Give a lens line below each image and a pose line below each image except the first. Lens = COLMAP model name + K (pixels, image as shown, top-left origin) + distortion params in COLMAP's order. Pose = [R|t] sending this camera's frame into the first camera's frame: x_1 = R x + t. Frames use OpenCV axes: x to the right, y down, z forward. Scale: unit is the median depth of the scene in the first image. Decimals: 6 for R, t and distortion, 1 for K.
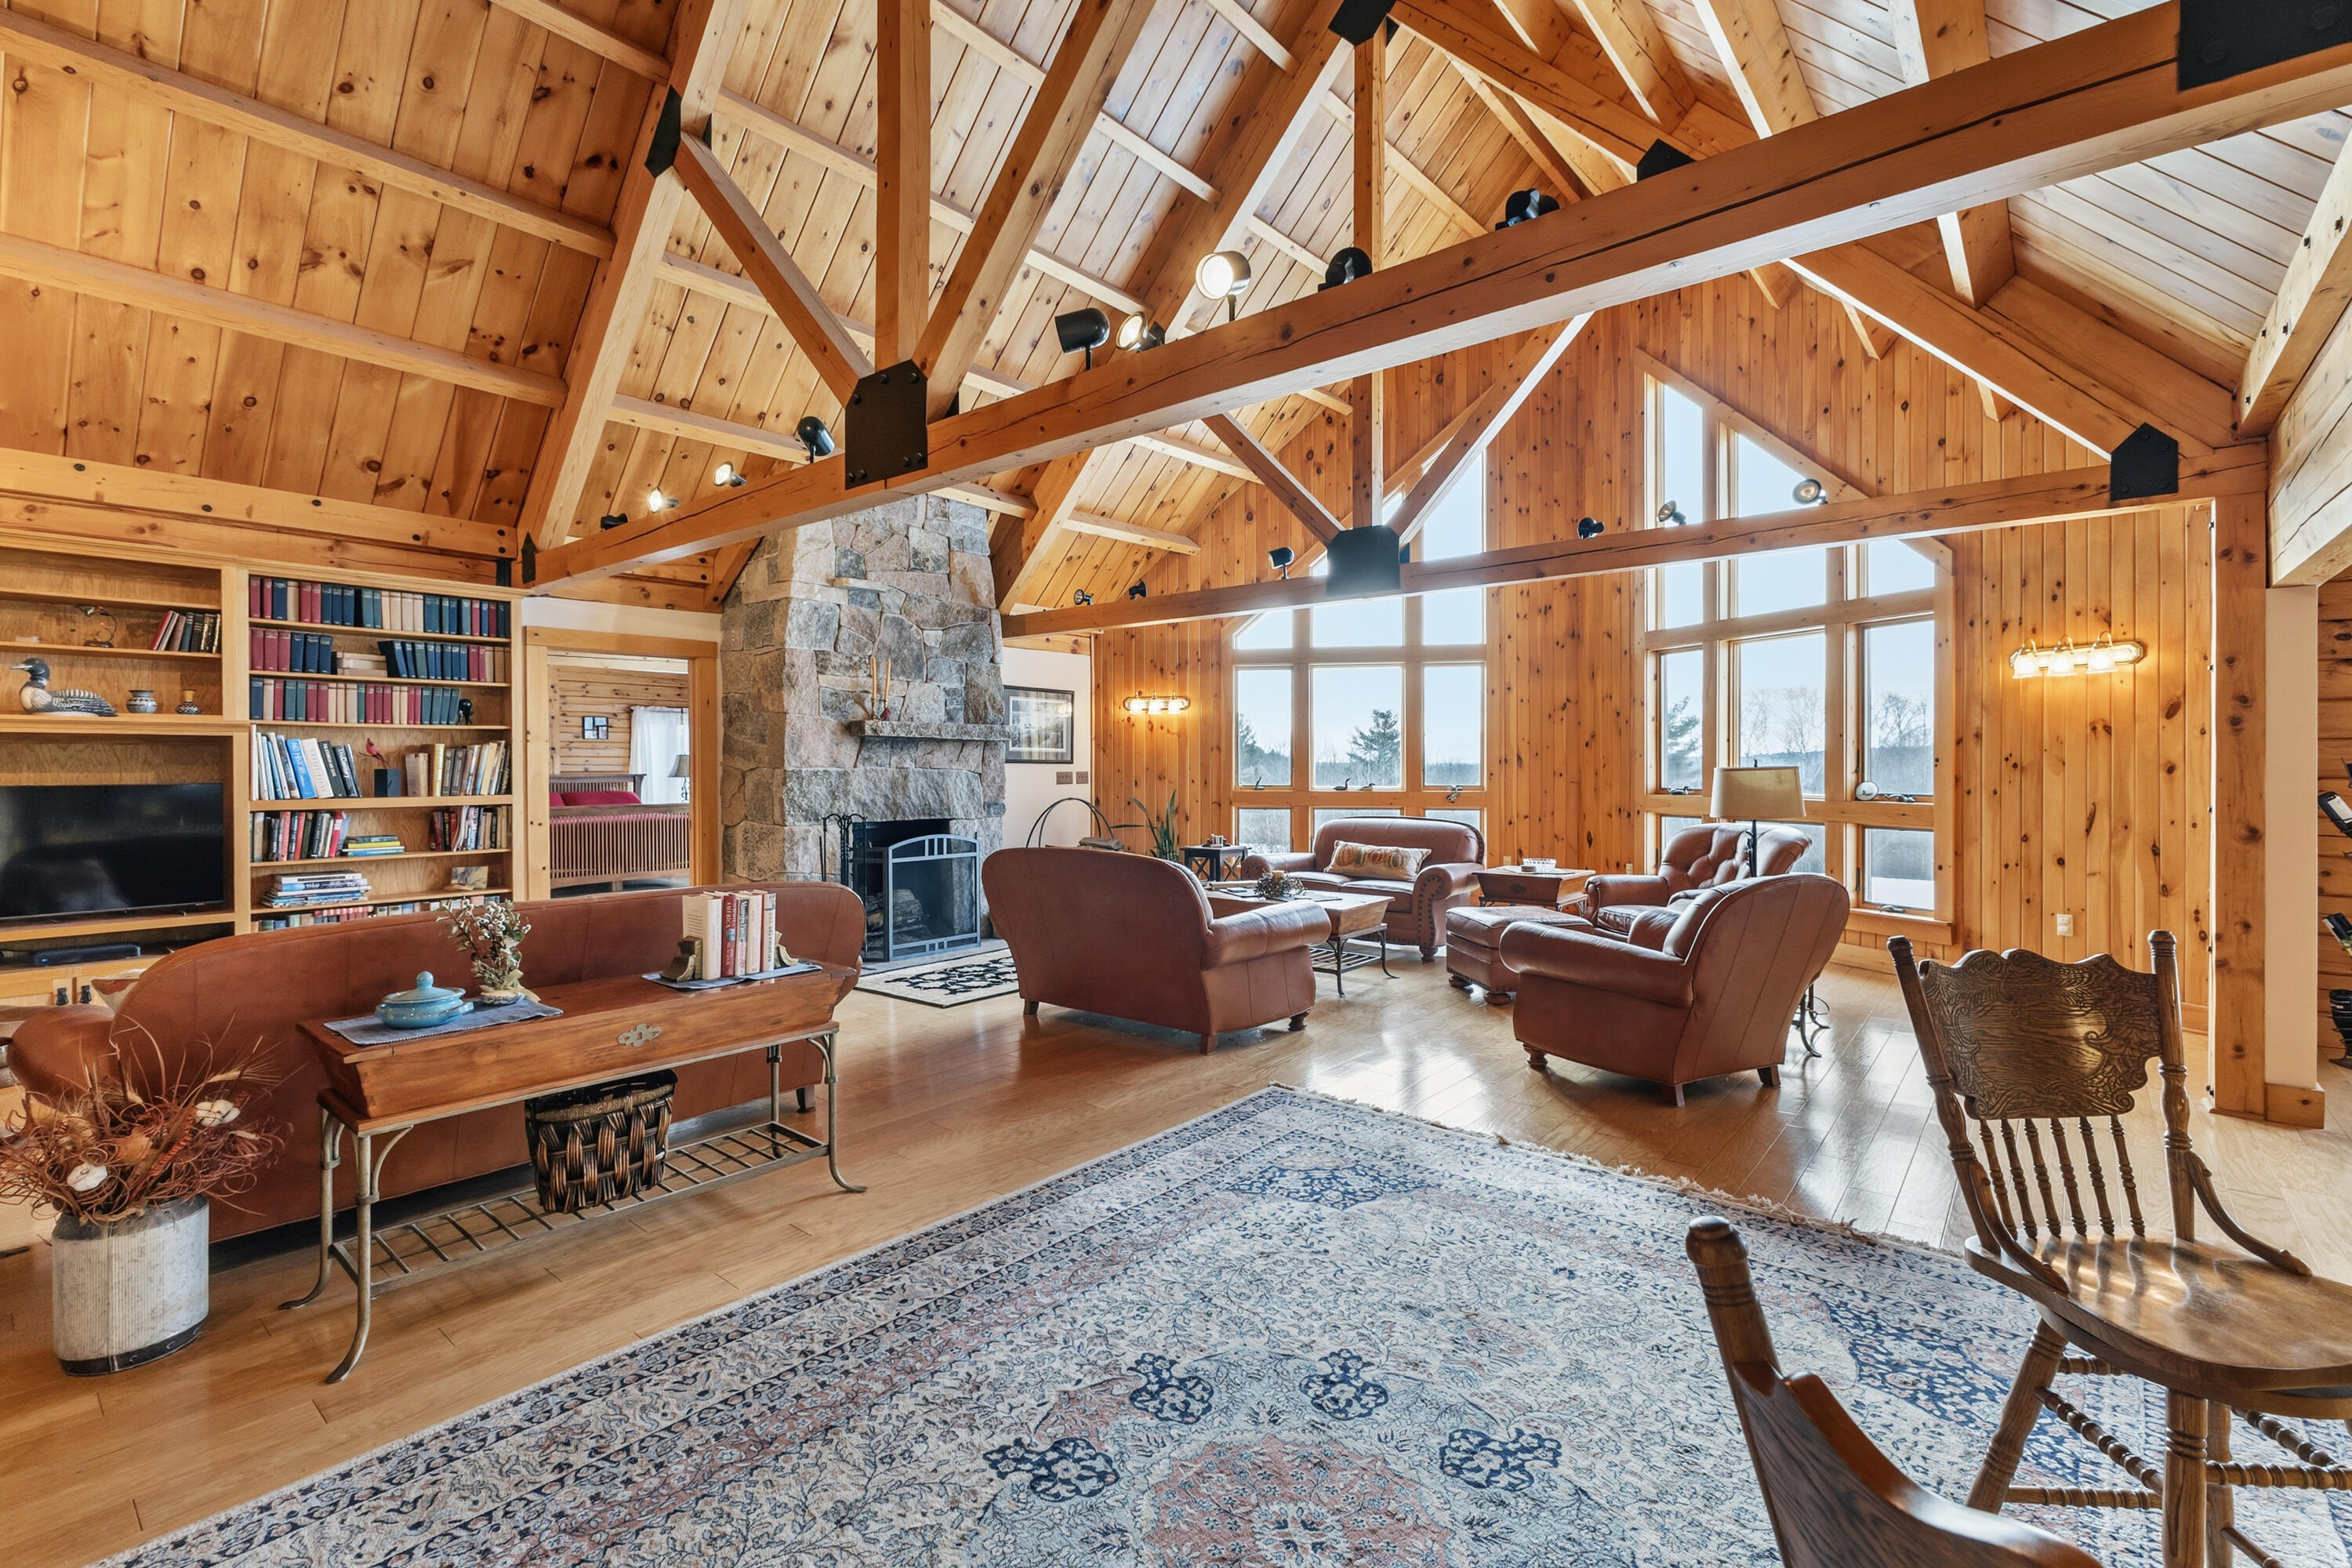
lens RADIAL K [[1043.6, 0, 1180.5], [0, 1043.6, 763.6], [0, 0, 1]] dist [0.003458, -0.004351]
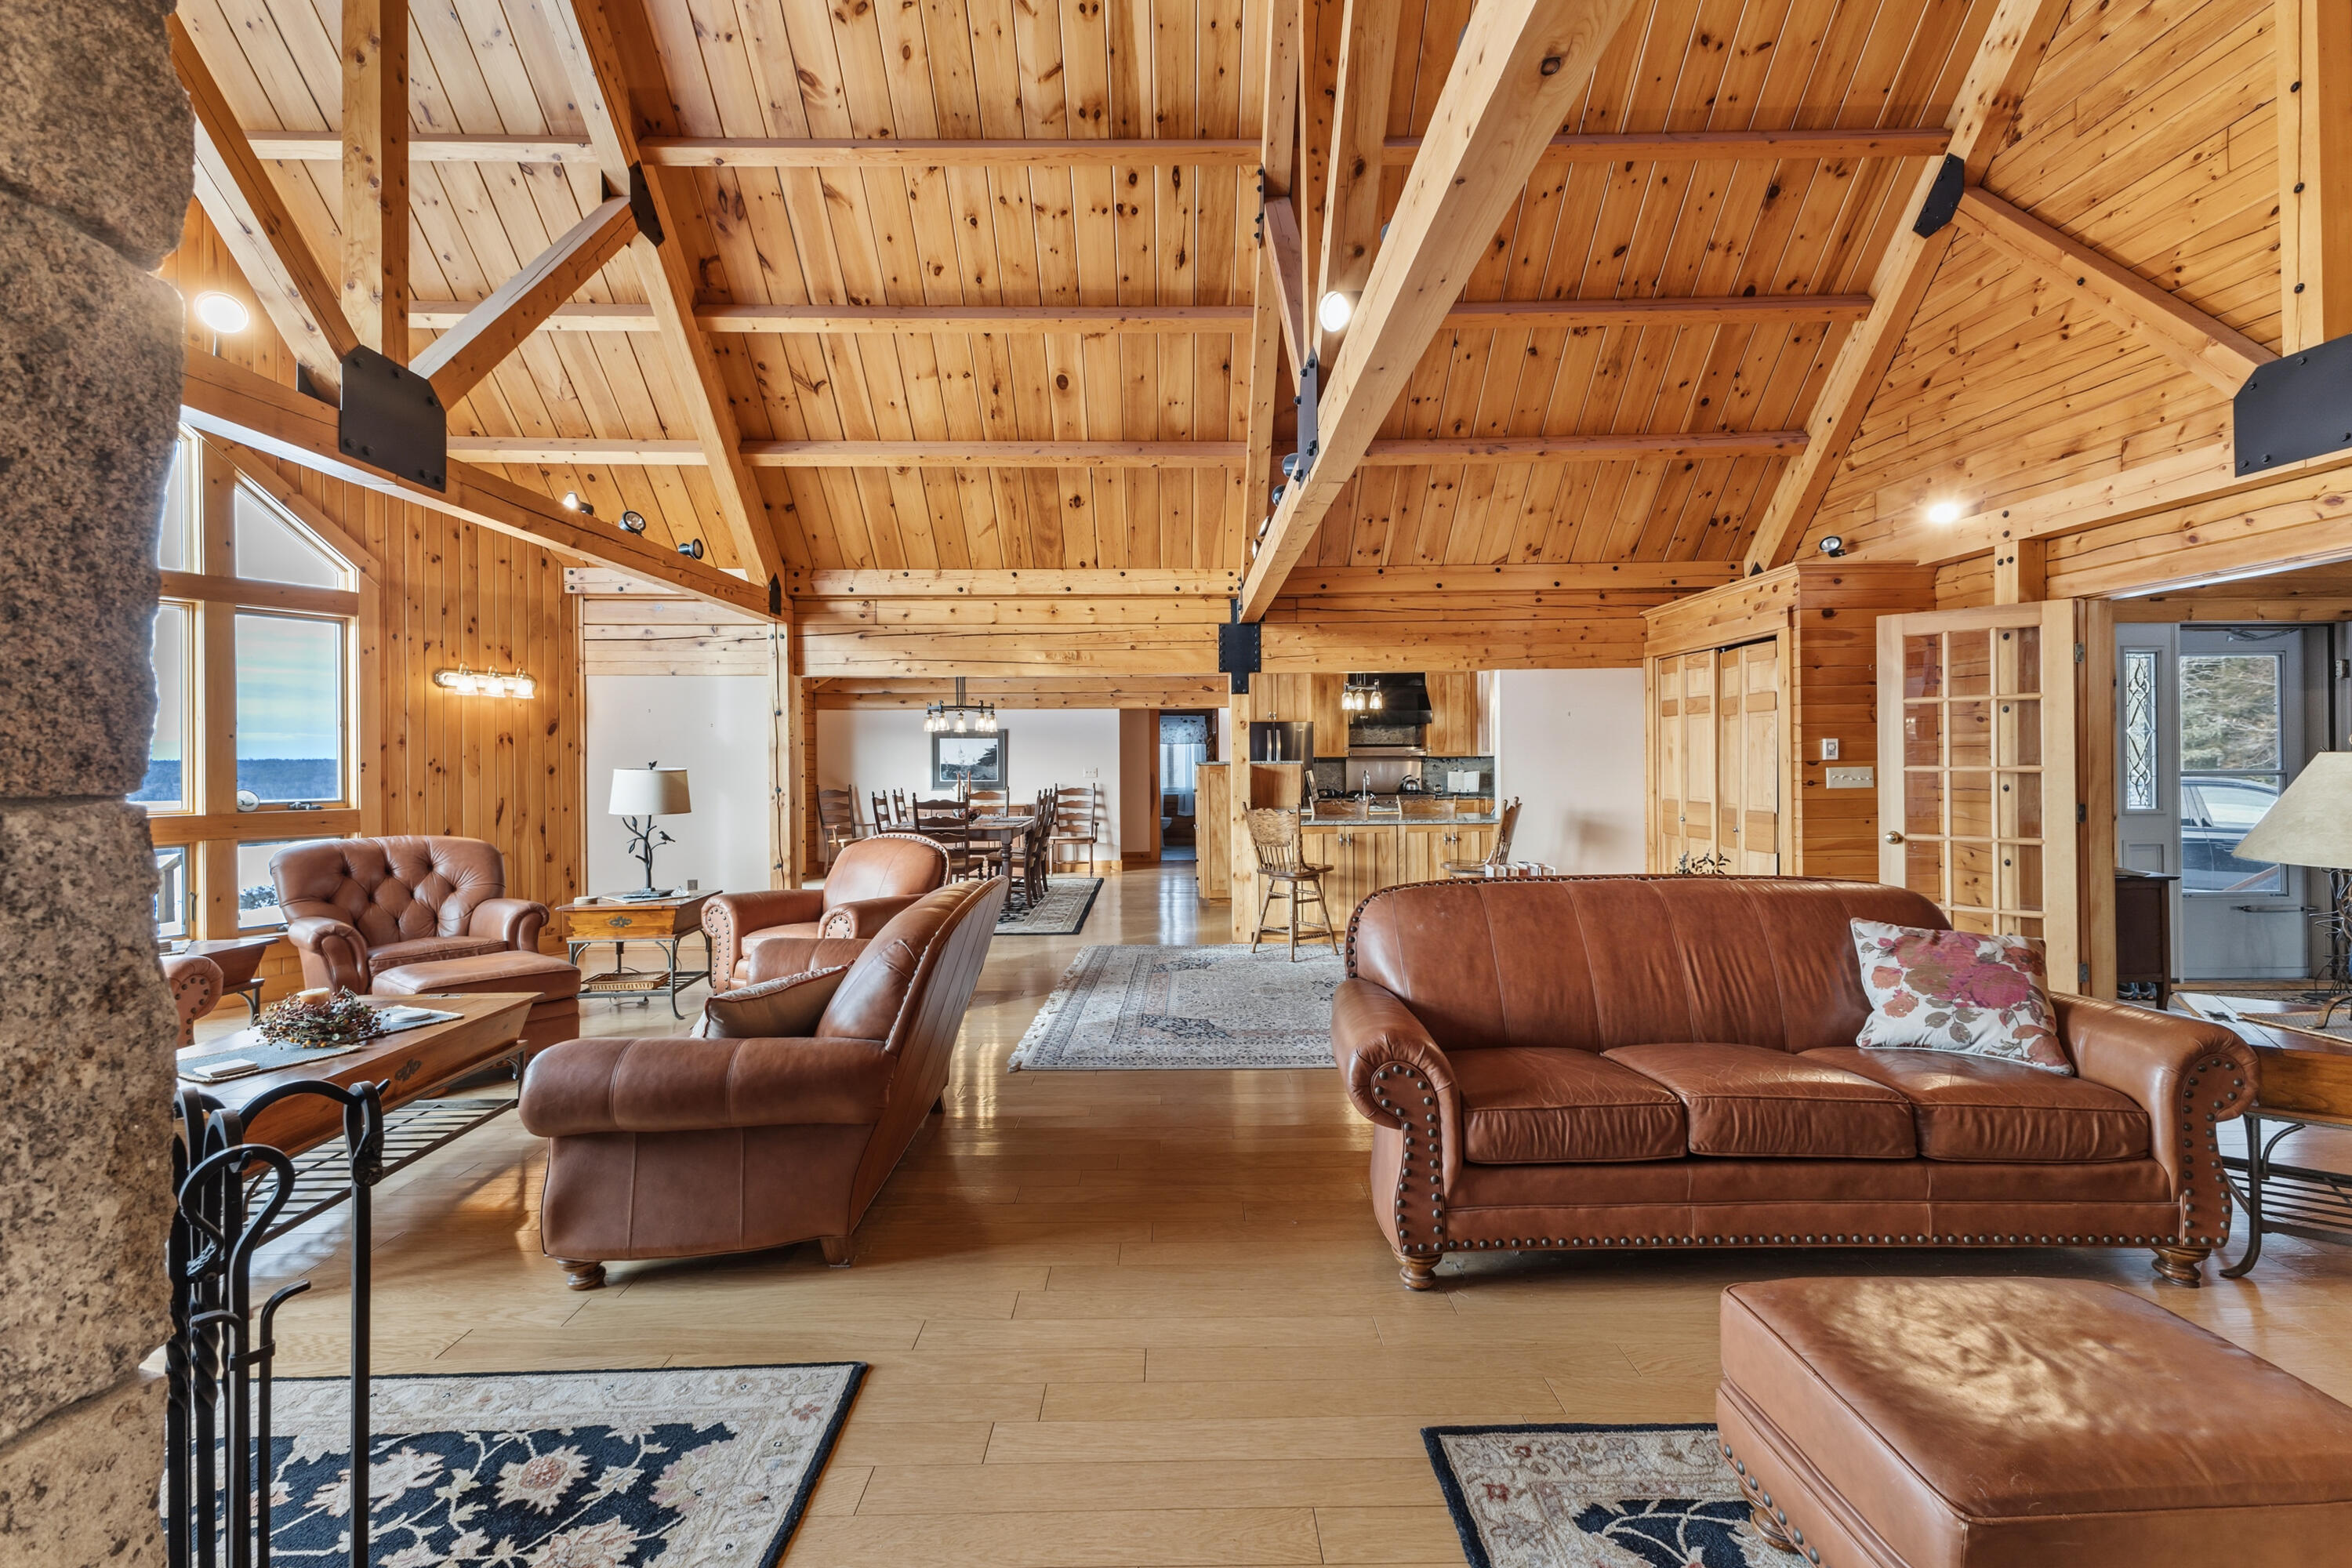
lens RADIAL K [[1034.0, 0, 1181.0], [0, 1034.0, 755.6], [0, 0, 1]] dist [0.007659, 0.000363]
pose [[-0.645269, 0.011499, 0.763869, -0.489593], [0.008433, 0.999933, -0.007929, 0.002044], [-0.763909, 0.001326, -0.645323, 0.920323]]
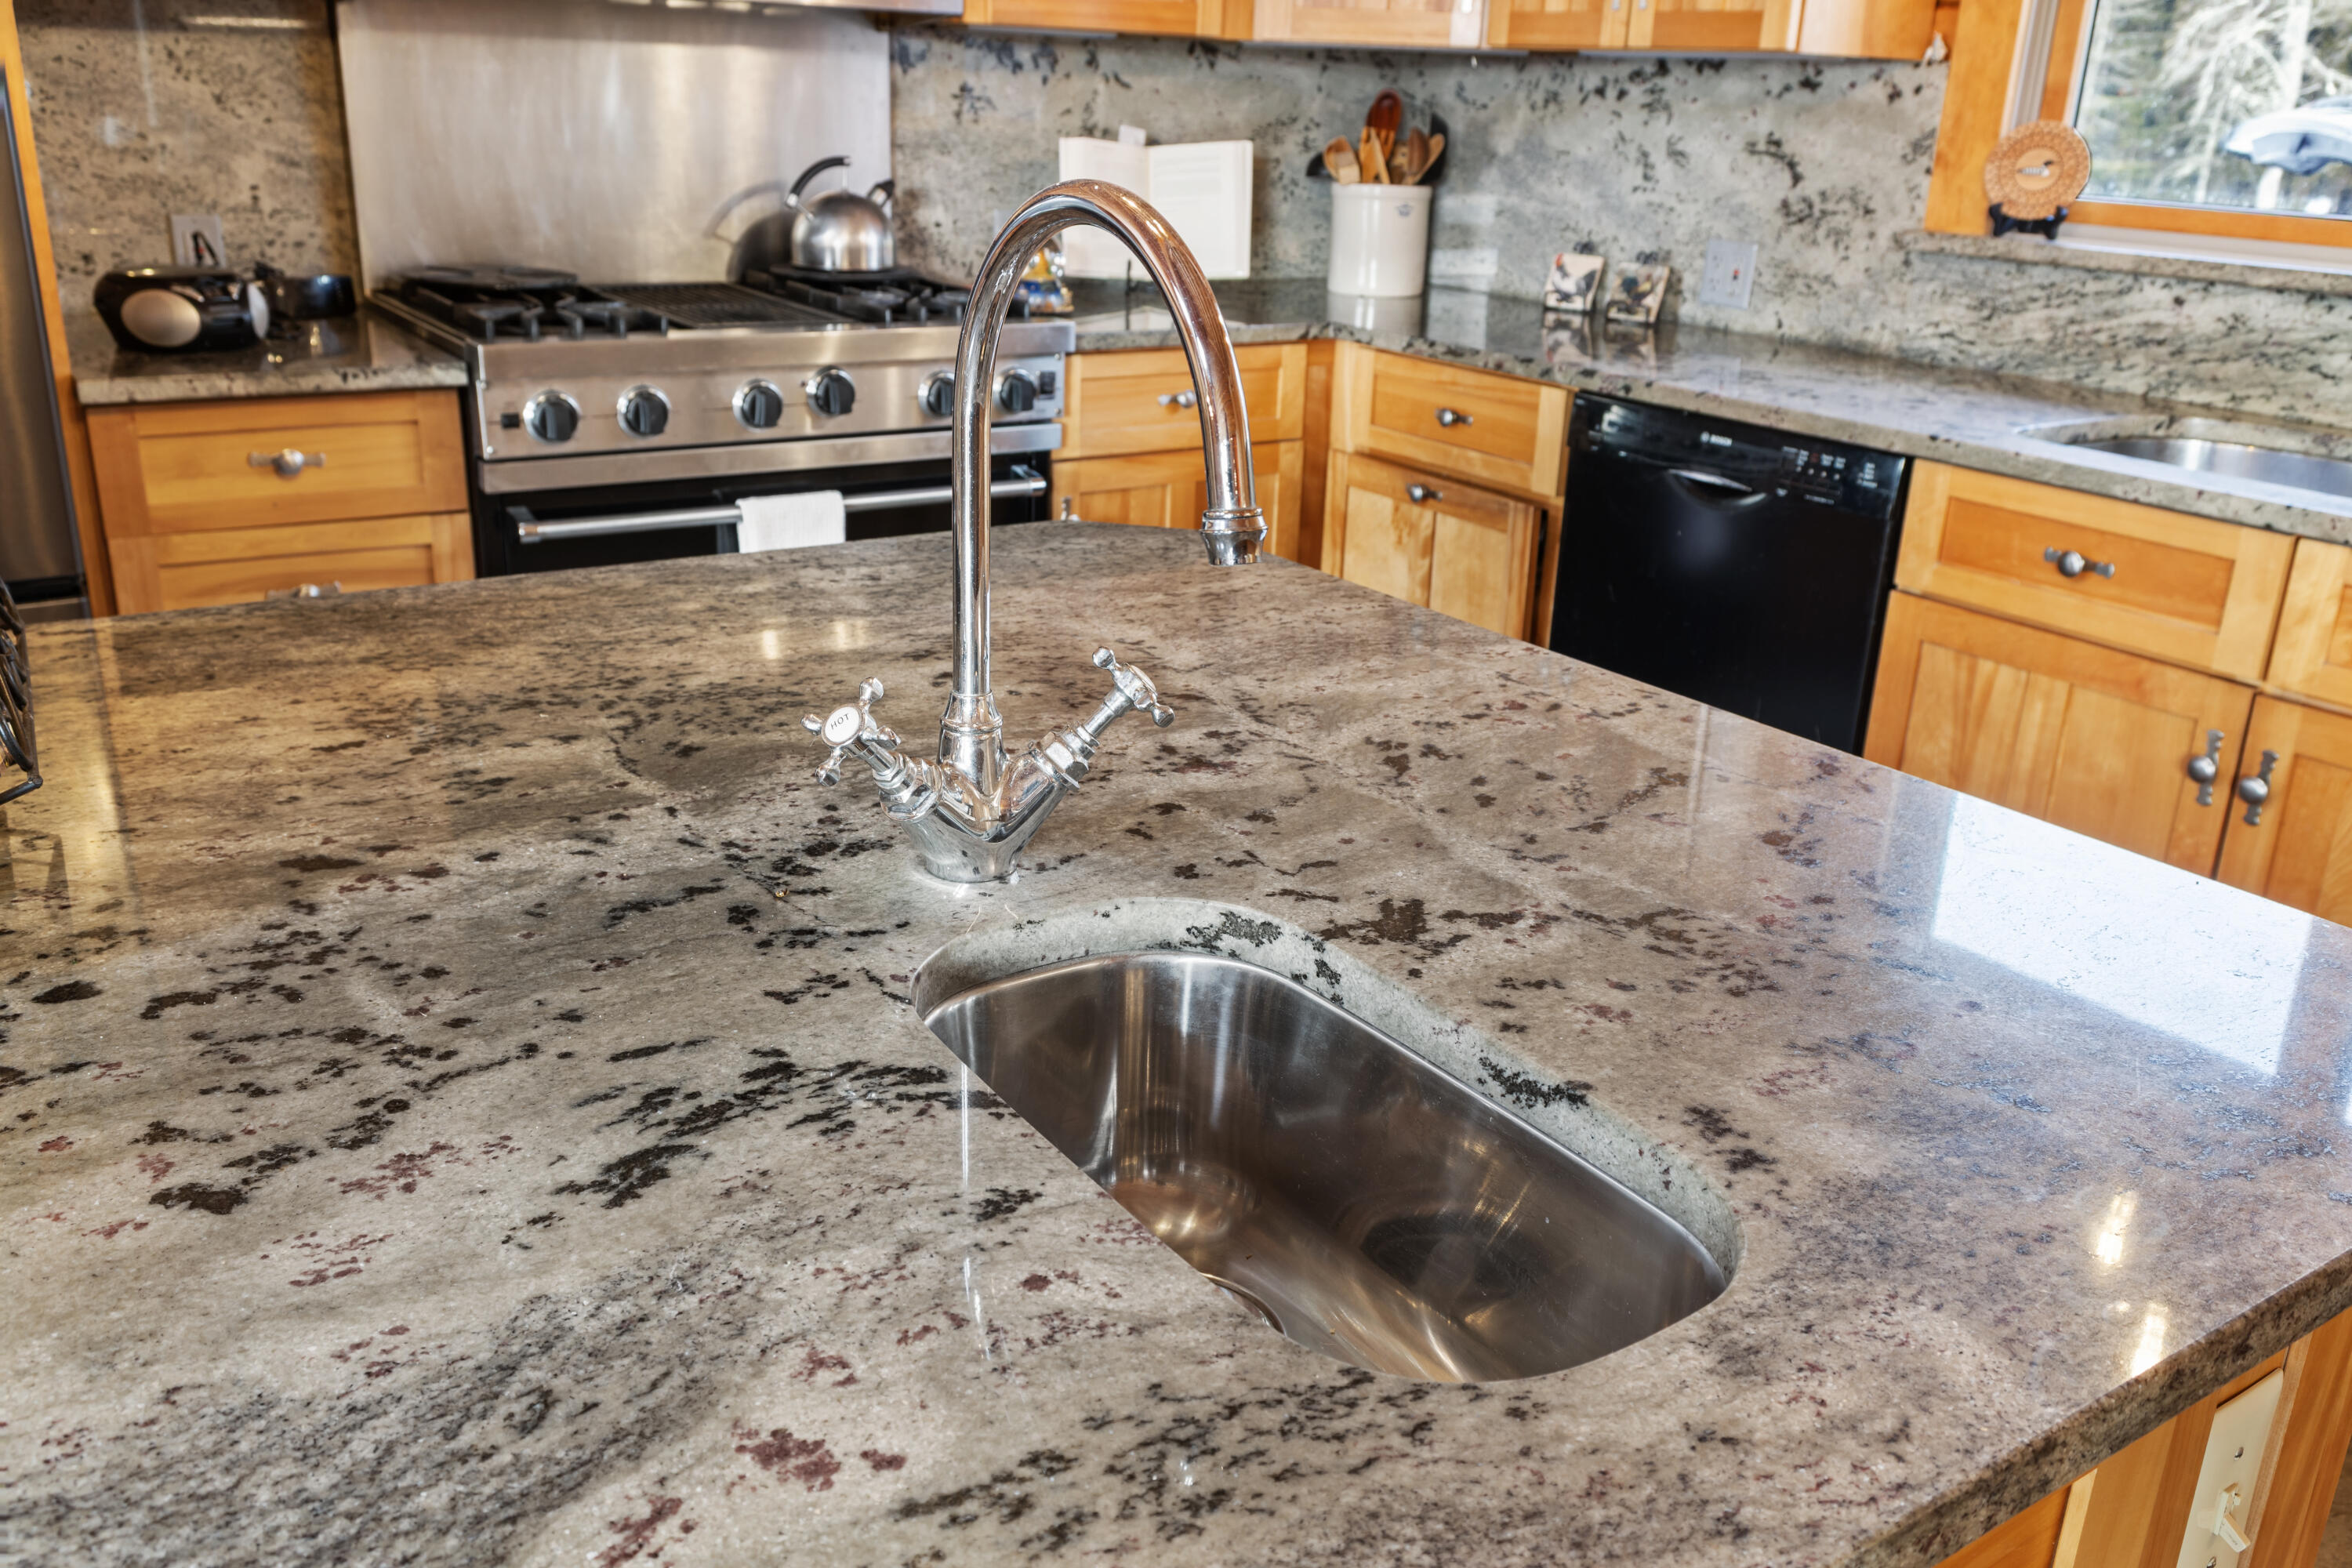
lens RADIAL K [[1943.4, 0, 1177.7], [0, 1943.4, 785.3], [0, 0, 1]] dist [-0.005890, -0.003734]
pose [[-0.958497, -0.128725, 0.254387, 0.371060], [-0.036294, 0.940101, 0.338960, 0.005086], [-0.282782, 0.315659, -0.905756, -0.048111]]
